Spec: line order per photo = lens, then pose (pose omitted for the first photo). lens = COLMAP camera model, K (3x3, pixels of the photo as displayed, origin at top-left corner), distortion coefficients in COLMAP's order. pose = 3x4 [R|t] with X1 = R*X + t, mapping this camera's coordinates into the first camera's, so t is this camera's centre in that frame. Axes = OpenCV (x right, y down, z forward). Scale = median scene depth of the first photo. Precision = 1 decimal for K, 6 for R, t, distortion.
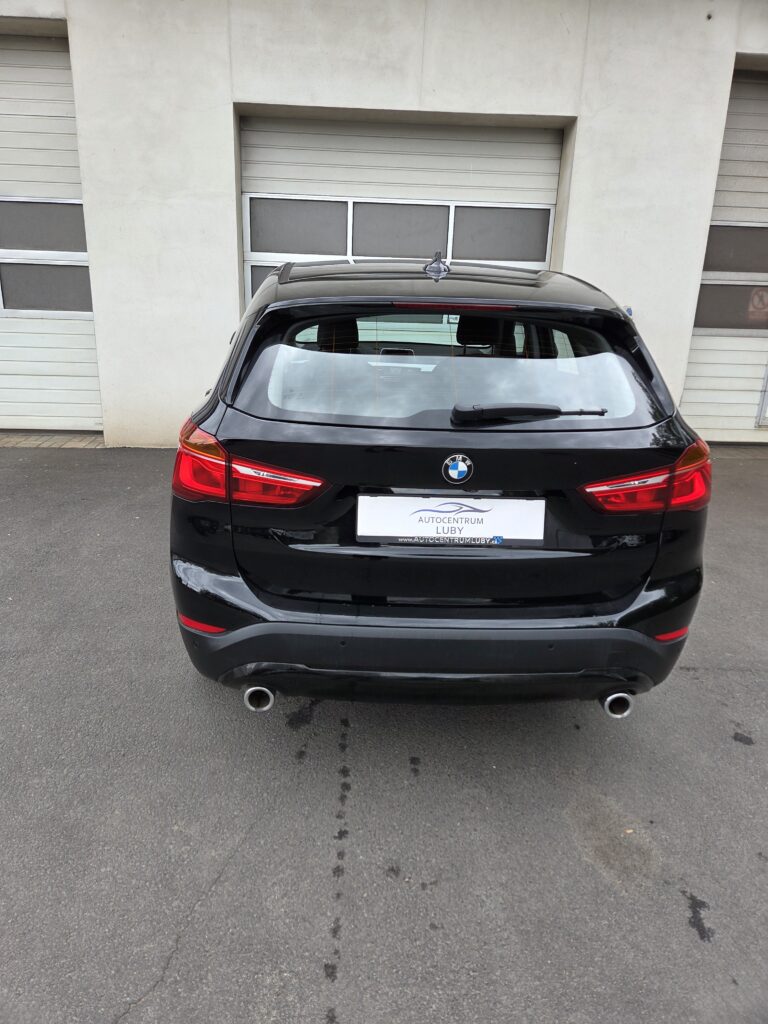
lens RADIAL K [[681.3, 0, 373.4], [0, 681.3, 508.9], [0, 0, 1]] dist [0.070408, -0.058422]
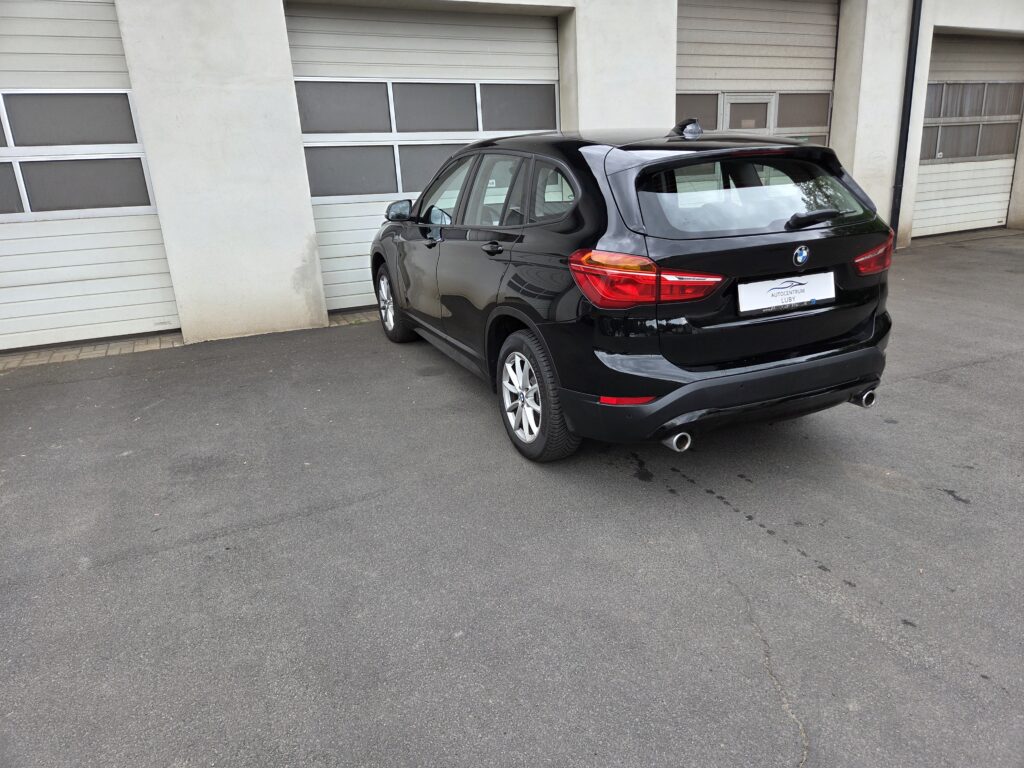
lens RADIAL K [[685.2, 0, 516.4], [0, 685.2, 388.1], [0, 0, 1]] dist [0.066833, -0.058847]
pose [[0.918669, -0.184828, 0.349121, -0.353391], [0.182606, 0.982389, 0.039579, 0.018553], [-0.350288, 0.027392, 0.936241, -0.078026]]
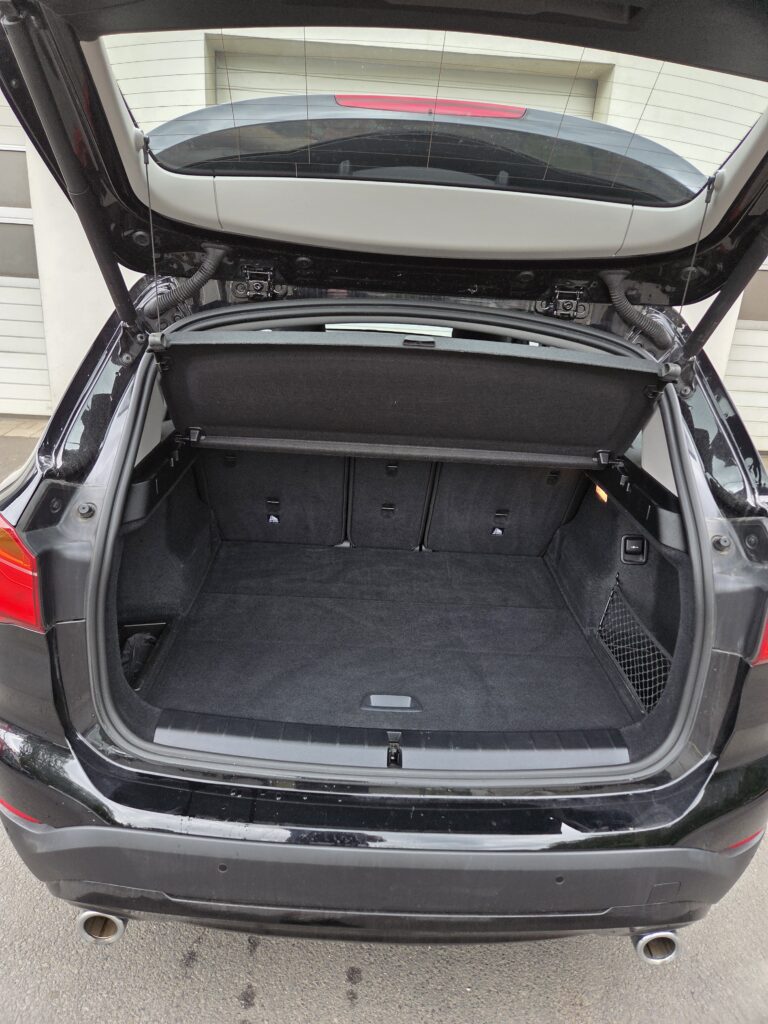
lens RADIAL K [[685.2, 0, 384.0], [0, 685.2, 512.0], [0, 0, 1]] dist [0.066833, -0.058847]
pose [[0.999500, 0.031607, 0.001136, 0.031557], [-0.031626, 0.998475, 0.045242, -0.054365], [0.000295, -0.045256, 0.998975, 0.136132]]
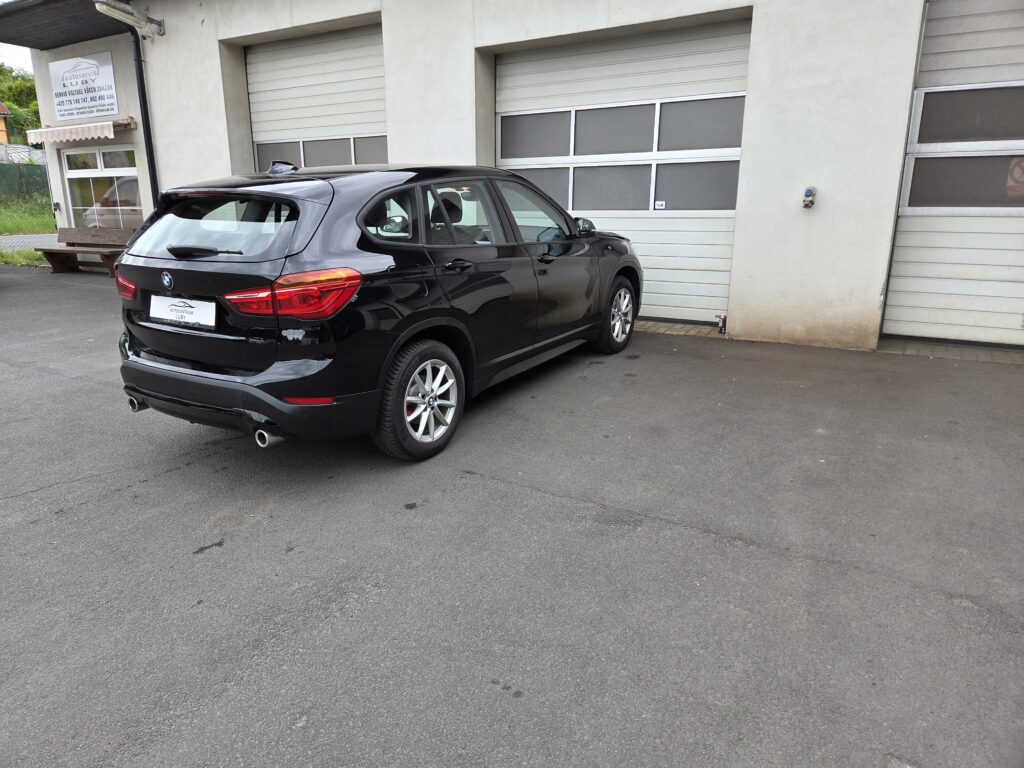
lens RADIAL K [[682.4, 0, 506.2], [0, 682.4, 382.1], [0, 0, 1]] dist [0.066269, -0.055915]
pose [[0.827416, 0.108168, -0.551074, 0.634104], [-0.129130, 0.991627, 0.000760, 0.030789], [0.546543, 0.070531, 0.834456, -0.010852]]
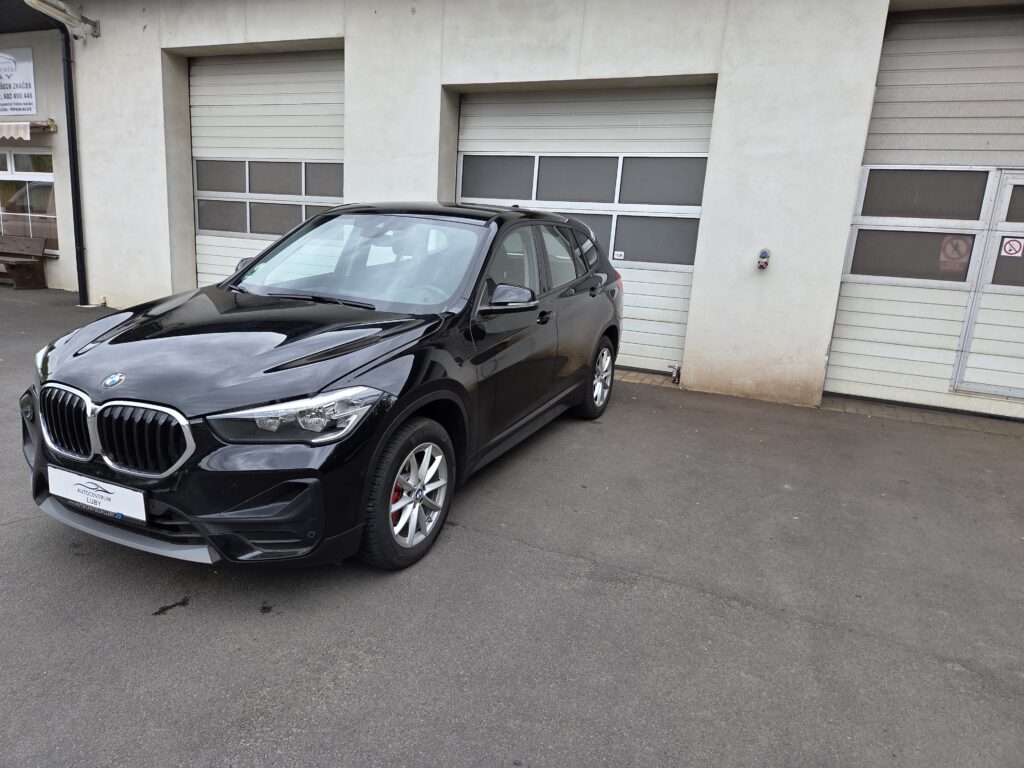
lens RADIAL K [[681.3, 0, 517.1], [0, 681.3, 393.1], [0, 0, 1]] dist [0.070408, -0.058422]
pose [[0.888007, 0.125246, -0.442444, 0.567873], [-0.165488, 0.984766, -0.053377, 0.027845], [0.429019, 0.120618, 0.895206, -0.025798]]
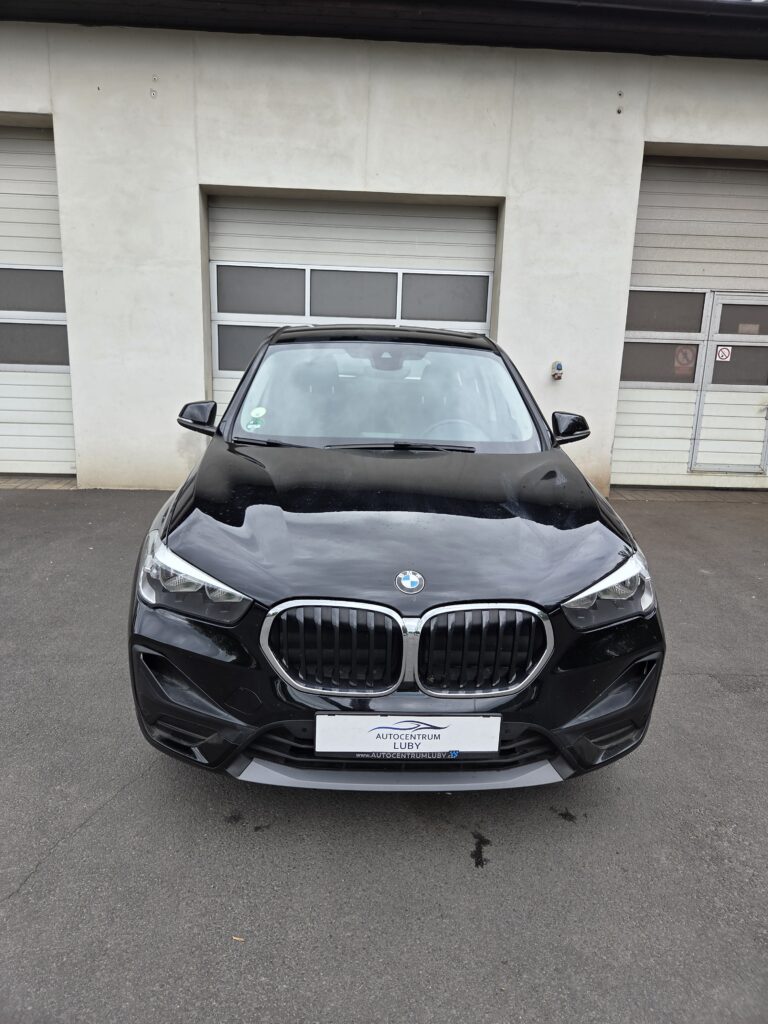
lens RADIAL K [[682.4, 0, 382.2], [0, 682.4, 505.9], [0, 0, 1]] dist [0.066269, -0.055915]
pose [[0.999999, 0.000395, -0.000986, 0.097574], [-0.000477, 0.996482, -0.083809, 0.030291], [0.000950, 0.083810, 0.996481, -0.078927]]
